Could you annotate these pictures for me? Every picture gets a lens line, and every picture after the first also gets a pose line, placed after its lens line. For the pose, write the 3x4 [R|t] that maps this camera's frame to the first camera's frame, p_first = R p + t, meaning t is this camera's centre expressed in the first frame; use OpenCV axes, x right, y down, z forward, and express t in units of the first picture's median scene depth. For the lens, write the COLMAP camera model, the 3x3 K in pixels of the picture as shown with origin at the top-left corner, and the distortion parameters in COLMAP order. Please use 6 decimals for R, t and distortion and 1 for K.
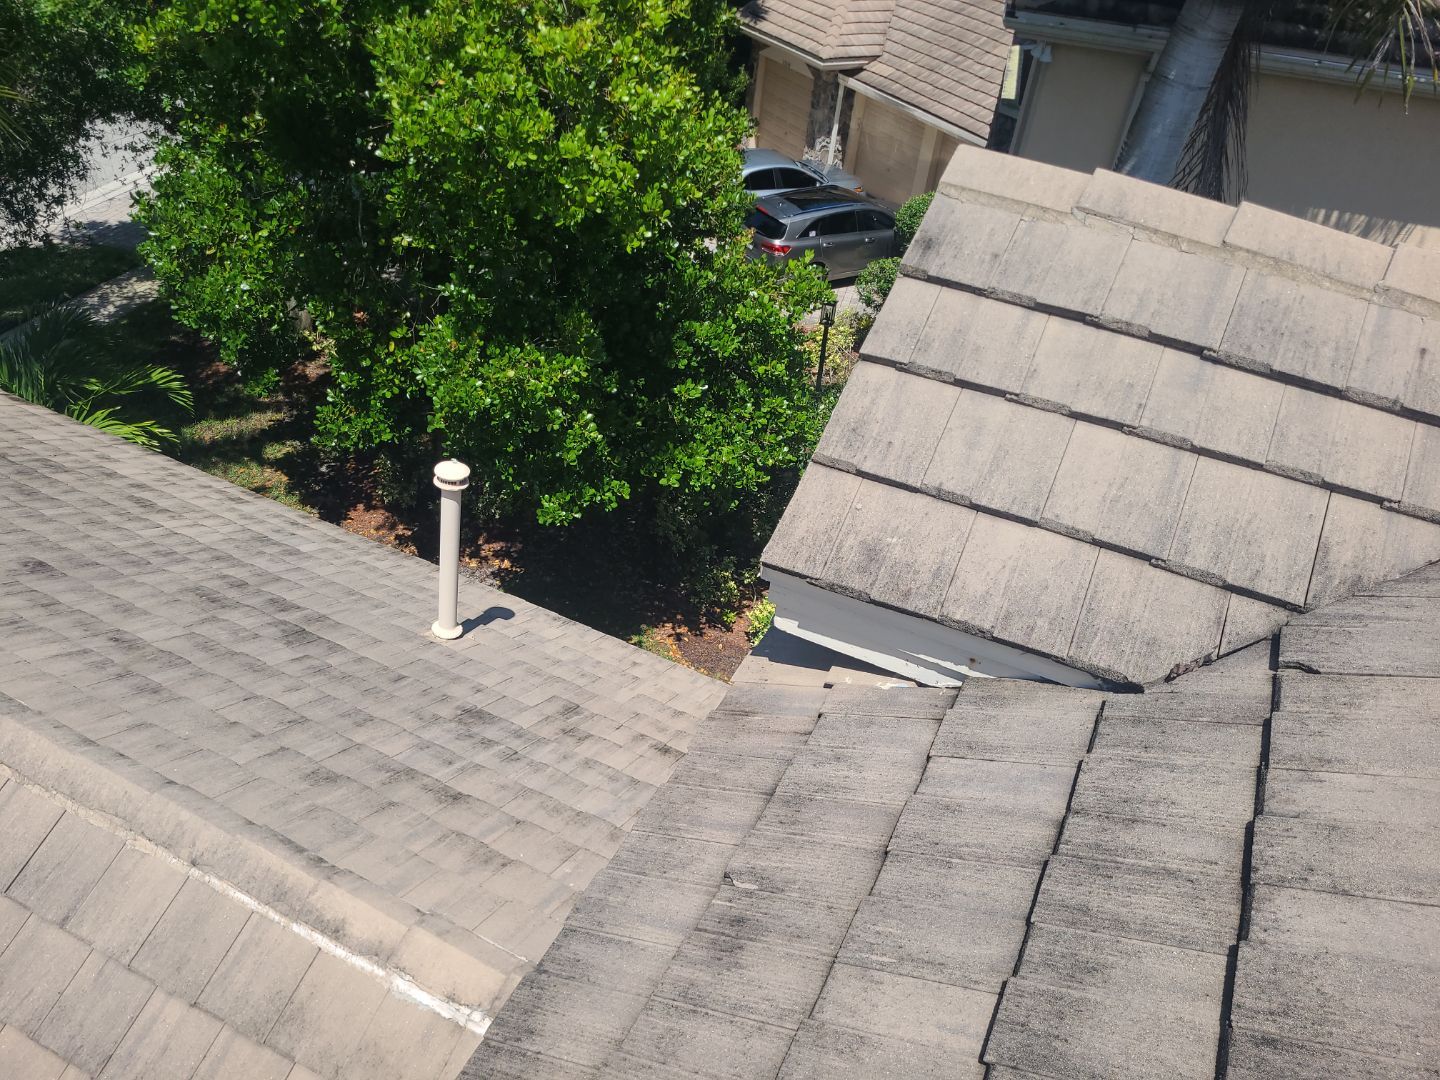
lens RADIAL K [[1078.1, 0, 720.0], [0, 1078.1, 540.0], [0, 0, 1]] dist [0.031259, -0.041315]
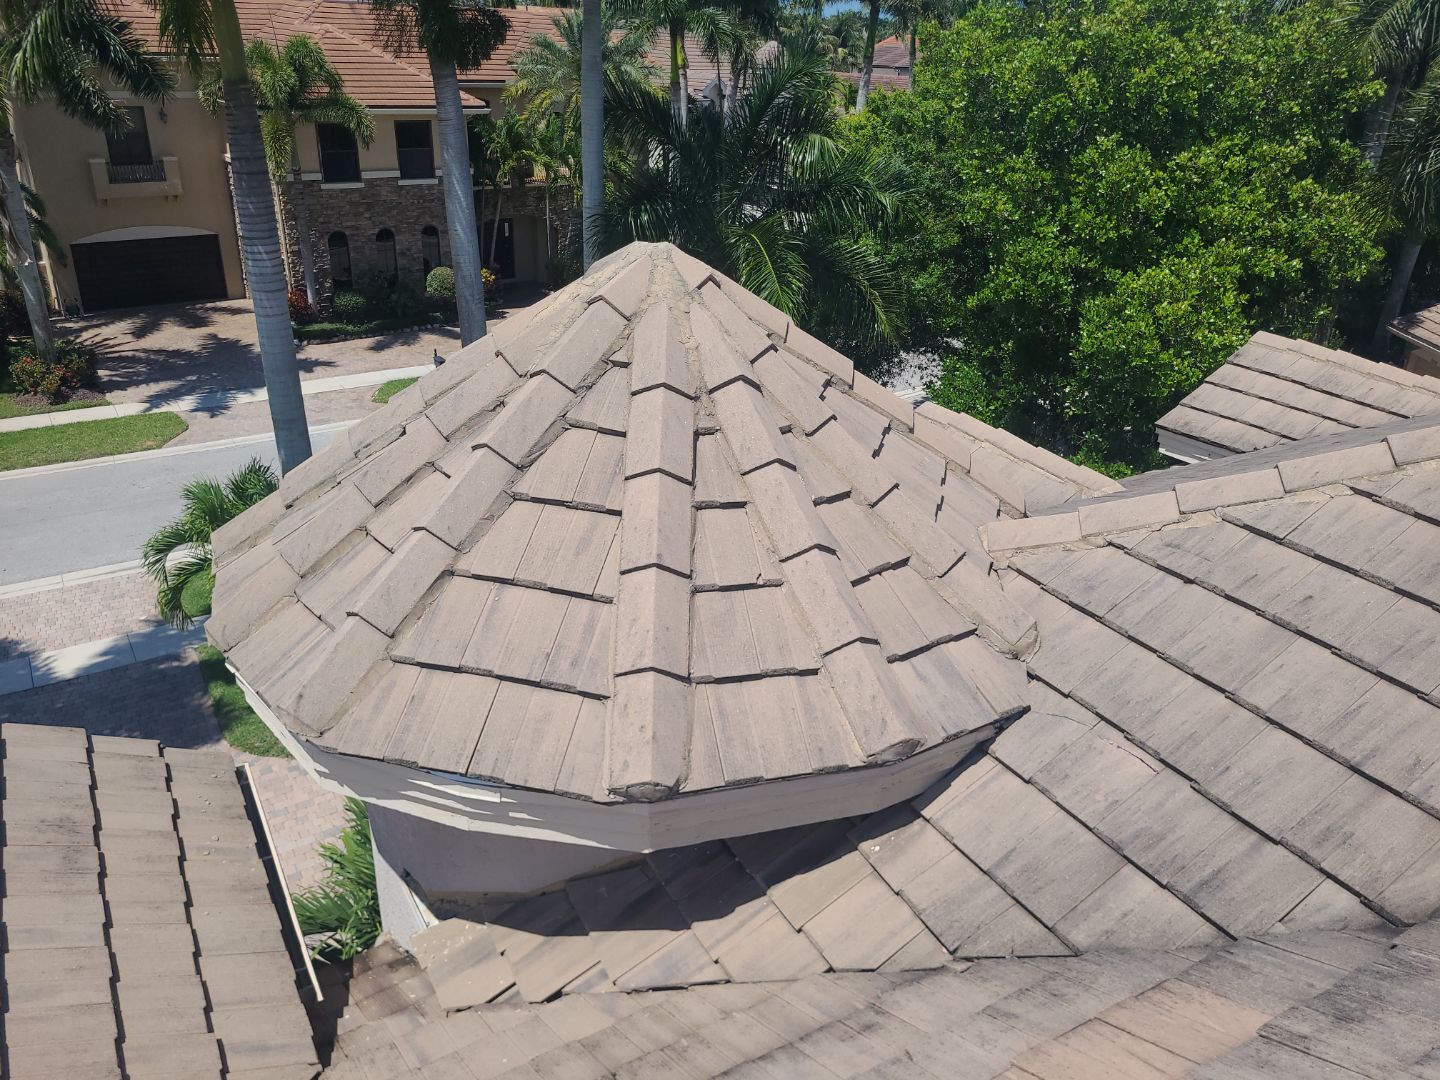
lens RADIAL K [[1090.2, 0, 728.0], [0, 1090.2, 558.2], [0, 0, 1]] dist [0.005826, -0.010590]
pose [[0.829091, 0.186784, -0.526992, 0.335840], [-0.305021, 0.941035, -0.146340, 0.551403], [0.468584, 0.282073, 0.837176, -1.015778]]
